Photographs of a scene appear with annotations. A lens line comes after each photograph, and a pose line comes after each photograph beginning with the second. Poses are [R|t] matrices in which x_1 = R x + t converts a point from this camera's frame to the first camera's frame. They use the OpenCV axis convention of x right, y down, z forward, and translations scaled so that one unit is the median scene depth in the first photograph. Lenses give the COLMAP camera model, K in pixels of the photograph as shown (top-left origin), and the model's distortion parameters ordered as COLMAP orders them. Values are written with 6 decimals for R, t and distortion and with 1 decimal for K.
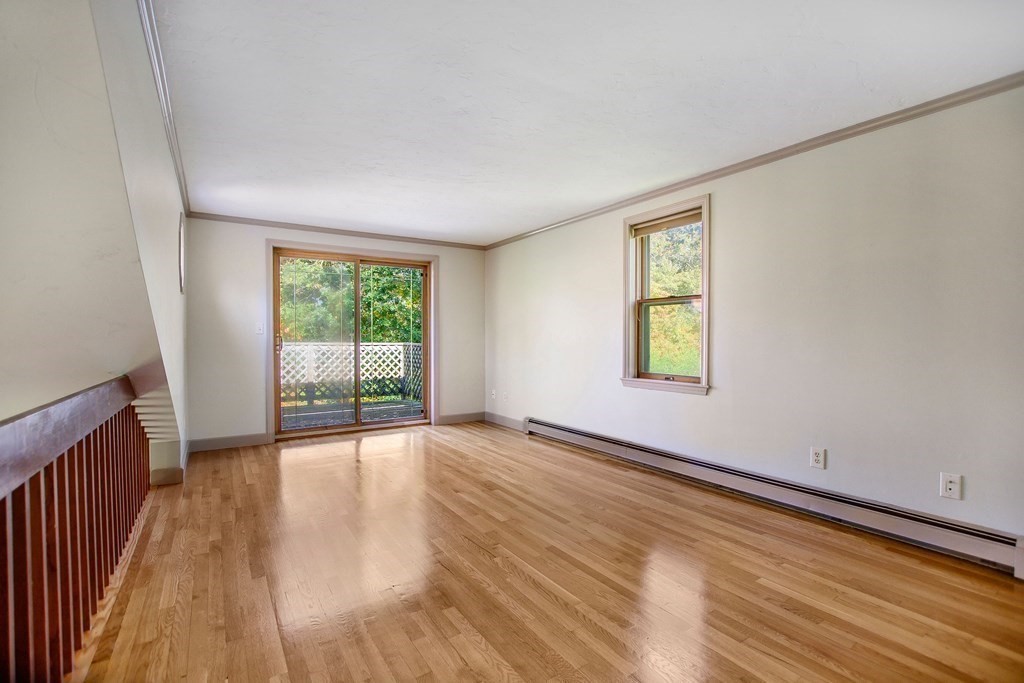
lens RADIAL K [[466.1, 0, 510.8], [0, 466.1, 343.7], [0, 0, 1]] dist [-0.031094, 0.000684]
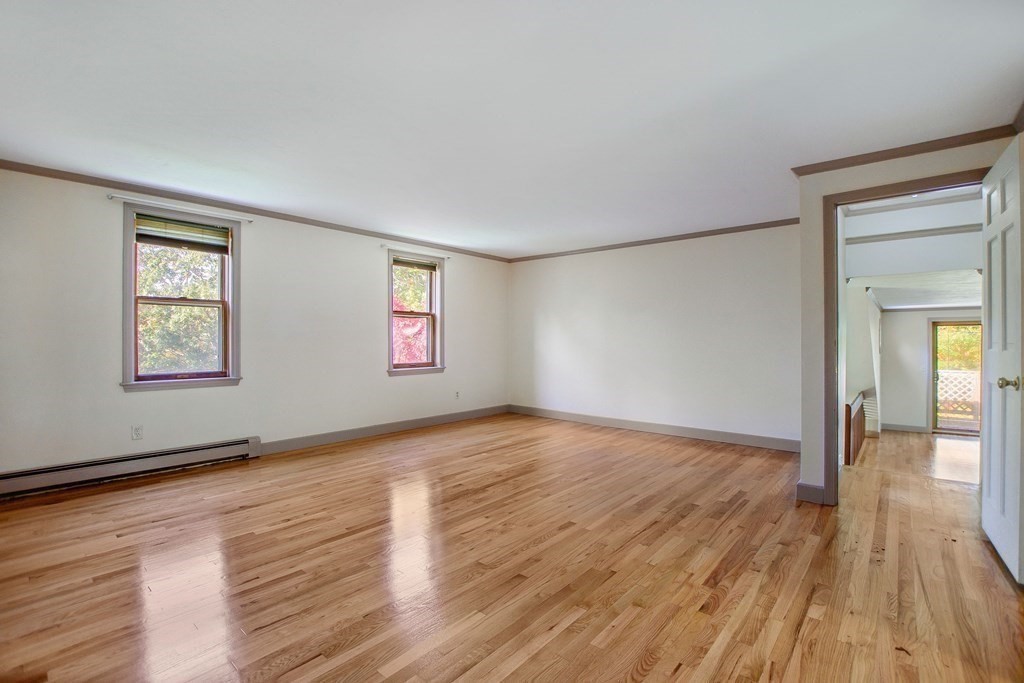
lens RADIAL K [[466.1, 0, 510.8], [0, 466.1, 343.7], [0, 0, 1]] dist [-0.031094, 0.000684]
pose [[0.286836, 0.001299, -0.957979, 0.664554], [-0.009610, 0.999953, -0.001522, -0.106134], [0.957931, 0.009643, 0.286835, -1.008682]]
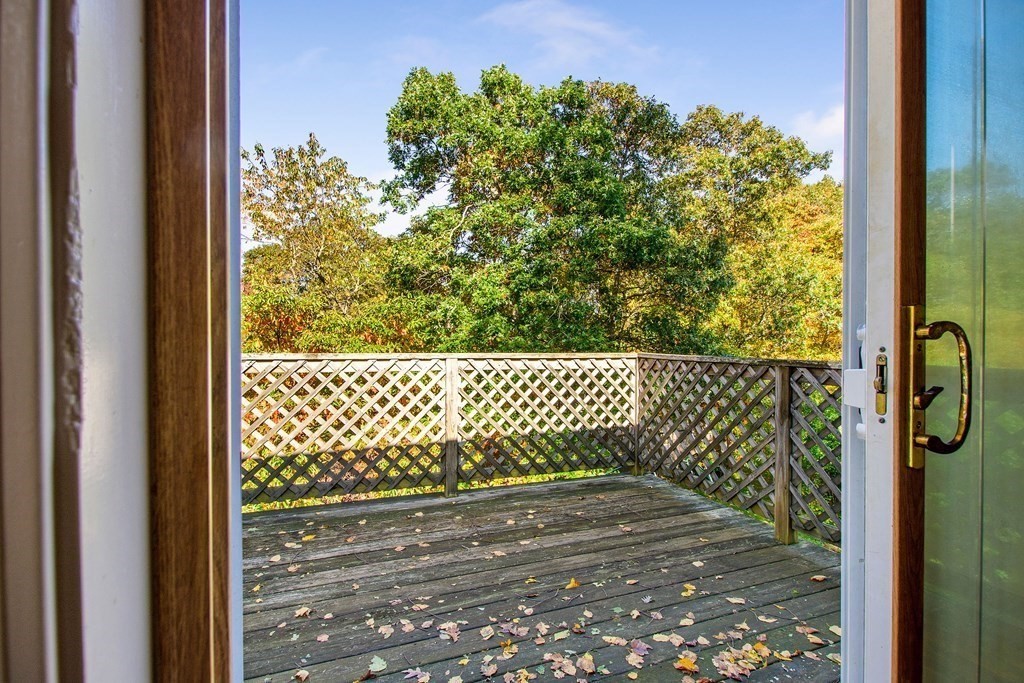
lens RADIAL K [[466.1, 0, 510.8], [0, 466.1, 343.7], [0, 0, 1]] dist [-0.031094, 0.000684]
pose [[0.973775, -0.002183, -0.227504, -0.453259], [0.000464, 0.999971, -0.007608, -0.012997], [0.227514, 0.007303, 0.973747, 0.951950]]
